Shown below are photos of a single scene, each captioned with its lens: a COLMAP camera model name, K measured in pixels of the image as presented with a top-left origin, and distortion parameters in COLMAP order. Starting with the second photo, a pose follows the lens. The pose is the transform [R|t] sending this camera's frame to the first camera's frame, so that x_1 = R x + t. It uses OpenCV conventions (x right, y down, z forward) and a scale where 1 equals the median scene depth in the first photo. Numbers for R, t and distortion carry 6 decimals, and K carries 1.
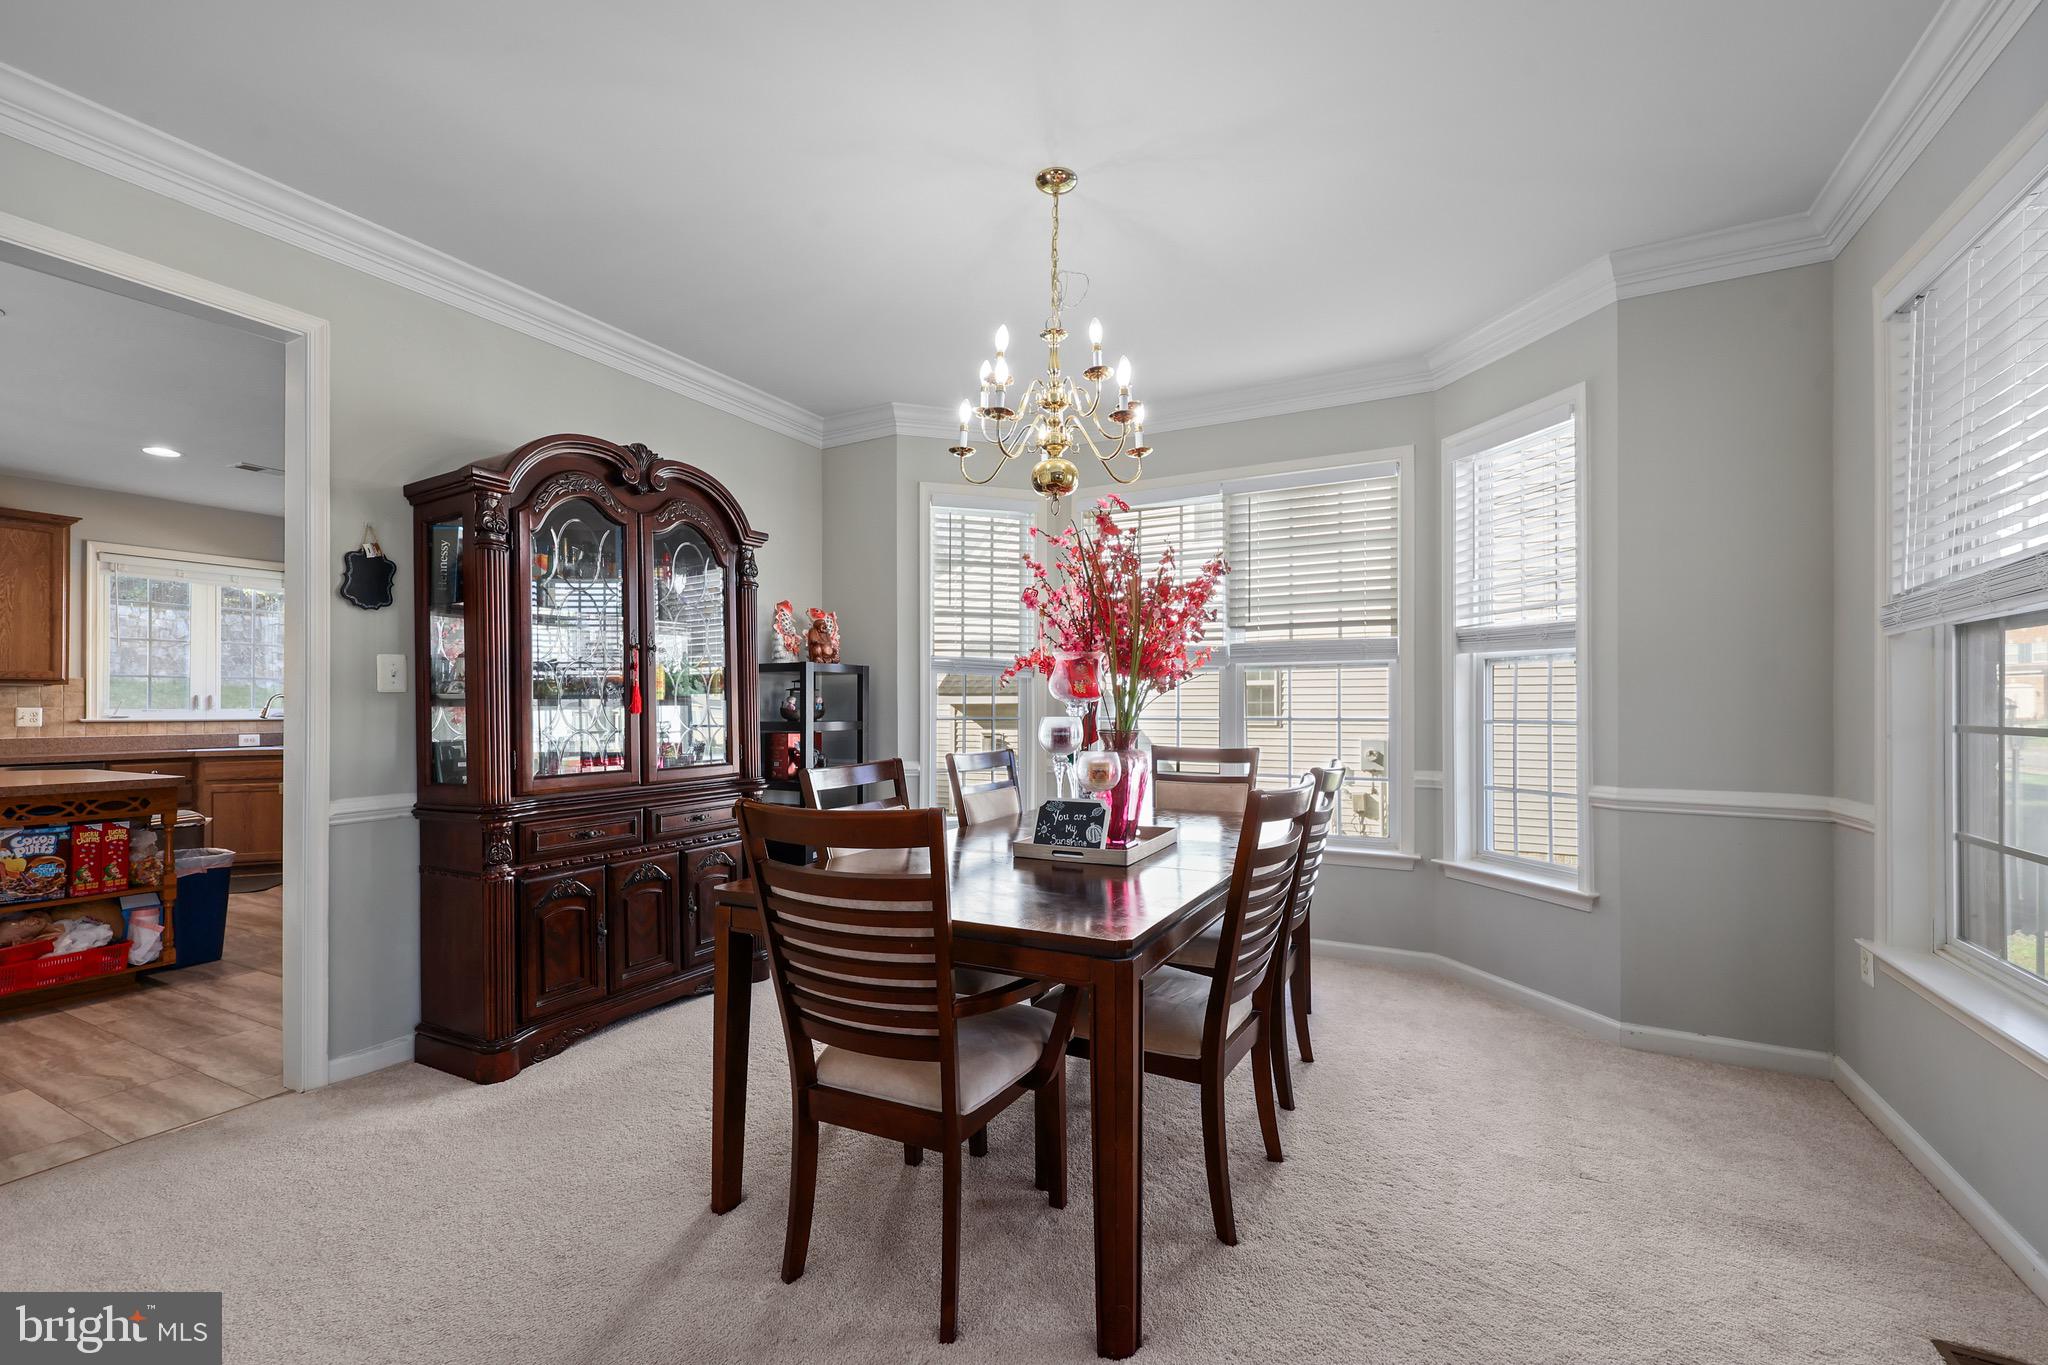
lens RADIAL K [[859.4, 0, 1031.5], [0, 859.4, 706.4], [0, 0, 1]] dist [0.000782, 0.000060]
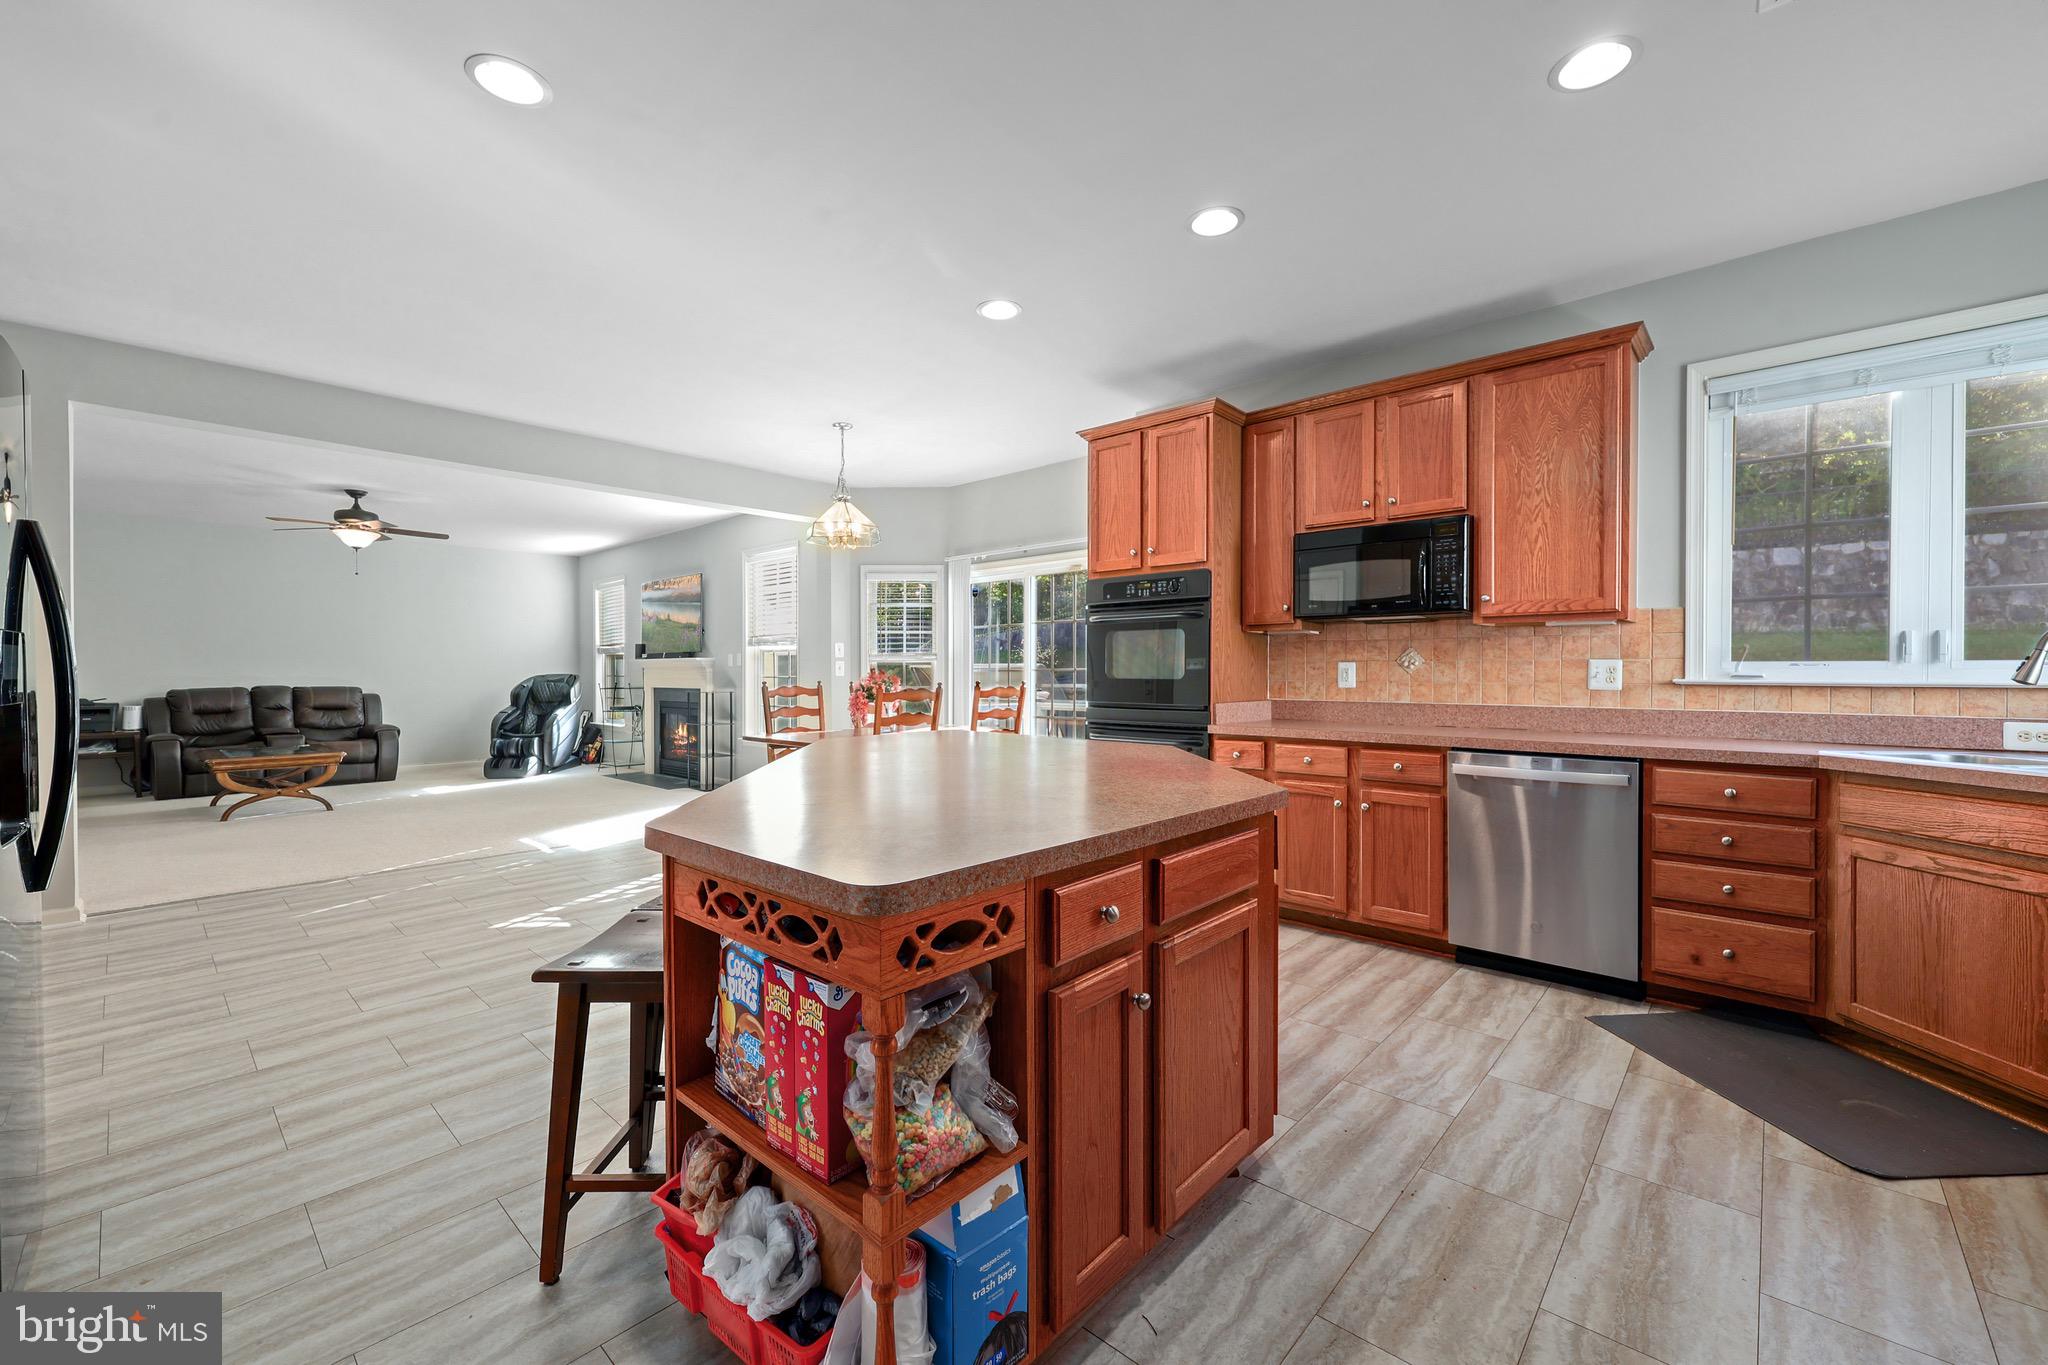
lens RADIAL K [[814.5, 0, 1020.8], [0, 814.5, 674.0], [0, 0, 1]] dist [-0.000829, -0.000275]
pose [[-0.250895, 0.009635, -0.967966, -0.490280], [0.003381, 0.999953, 0.009077, 0.005096], [0.968008, -0.000995, -0.250916, 0.746333]]
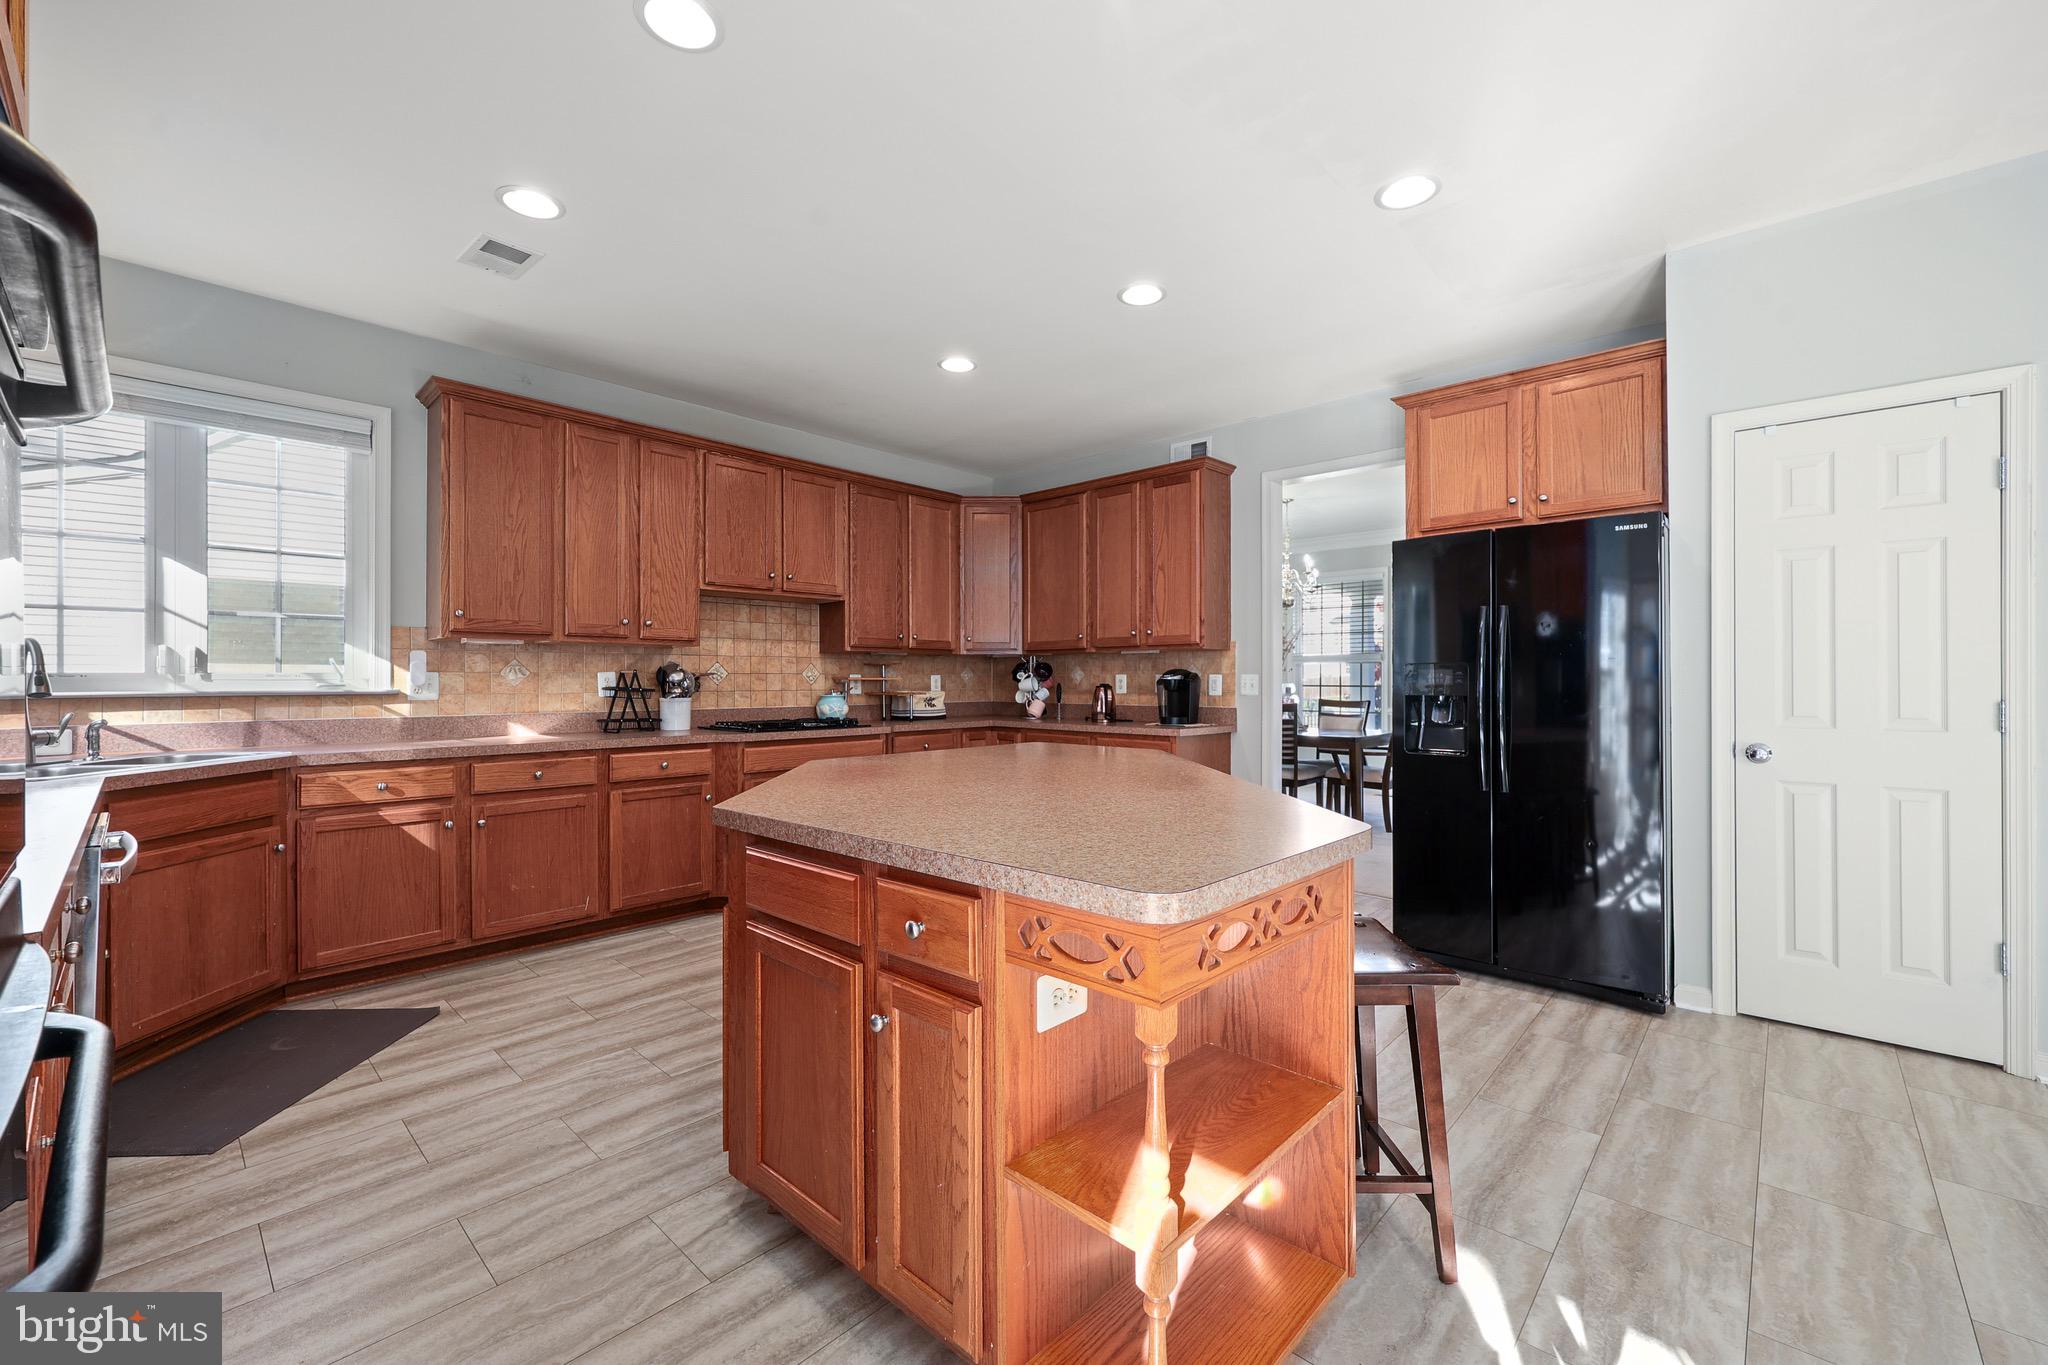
lens RADIAL K [[833.5, 0, 1024.0], [0, 833.5, 682.5], [0, 0, 1]] dist [0.000407, 0.000004]
pose [[0.259848, 0.000300, 0.965649, -1.310247], [0.001238, 0.999999, -0.000644, 0.007770], [-0.965649, 0.001363, 0.259848, 0.504907]]
